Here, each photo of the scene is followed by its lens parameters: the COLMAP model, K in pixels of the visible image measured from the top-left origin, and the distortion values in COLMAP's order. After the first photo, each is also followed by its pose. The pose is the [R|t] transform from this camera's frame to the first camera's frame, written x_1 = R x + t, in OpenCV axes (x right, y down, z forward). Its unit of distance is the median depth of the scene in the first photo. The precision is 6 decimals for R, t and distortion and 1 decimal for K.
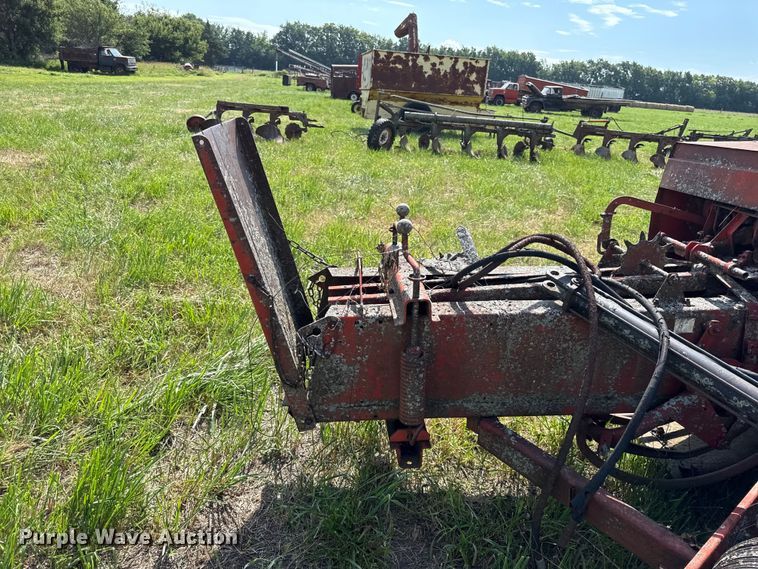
lens RADIAL K [[537.7, 0, 376.9], [0, 537.7, 280.4], [0, 0, 1]] dist [0.053543, -0.067854]
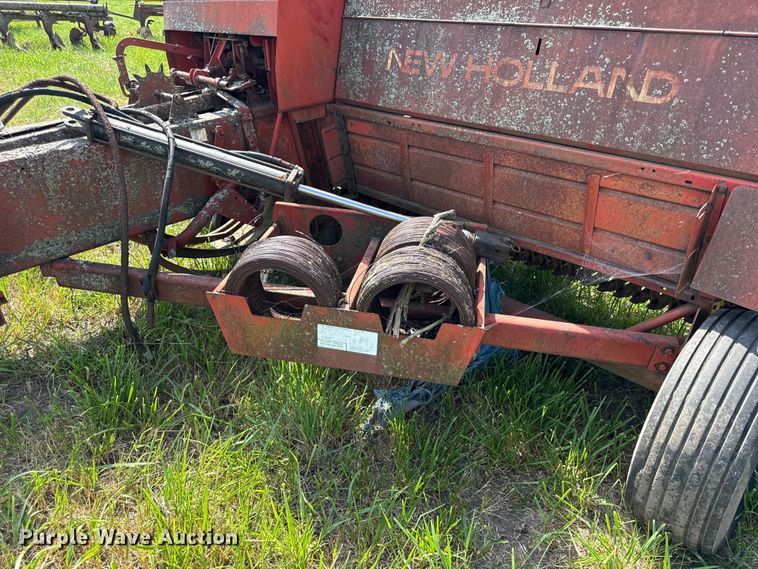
lens RADIAL K [[537.7, 0, 382.4], [0, 537.7, 288.7], [0, 0, 1]] dist [0.053543, -0.067854]
pose [[0.758277, -0.347177, 0.551801, 0.010170], [0.234870, 0.935050, 0.265551, 0.022910], [-0.608155, -0.071760, 0.790568, -0.032911]]
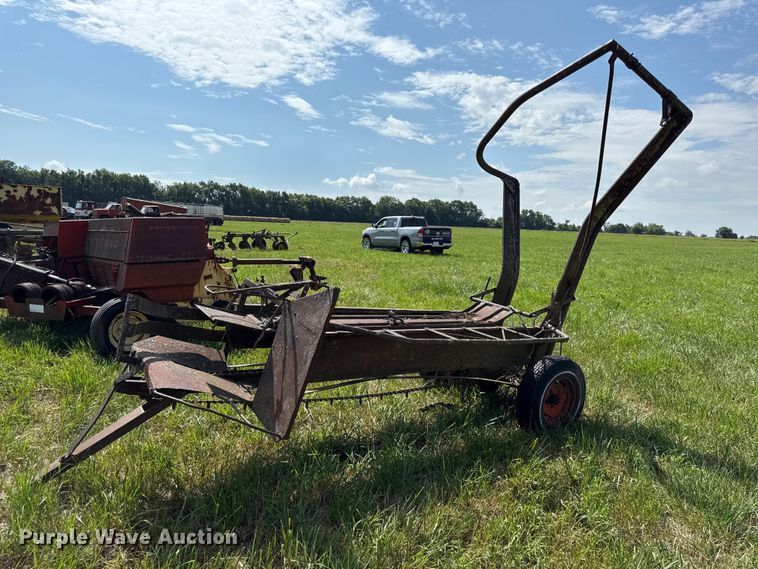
lens RADIAL K [[537.7, 0, 370.3], [0, 537.7, 298.8], [0, 0, 1]] dist [0.053543, -0.067854]
pose [[0.804200, -0.133011, 0.579284, 0.029364], [0.230512, 0.968151, -0.097712, 0.159747], [-0.547838, 0.212112, 0.809248, -0.435570]]
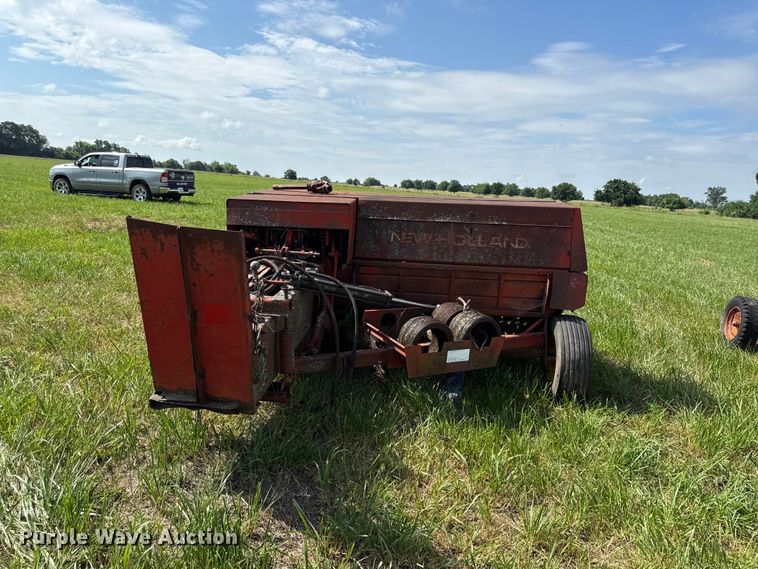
lens RADIAL K [[537.7, 0, 381.4], [0, 537.7, 275.4], [0, 0, 1]] dist [0.053543, -0.067854]
pose [[0.171515, -0.231997, 0.957476, -0.186320], [0.280142, 0.943242, 0.178365, -0.032377], [-0.944512, 0.237637, 0.226772, 0.030784]]
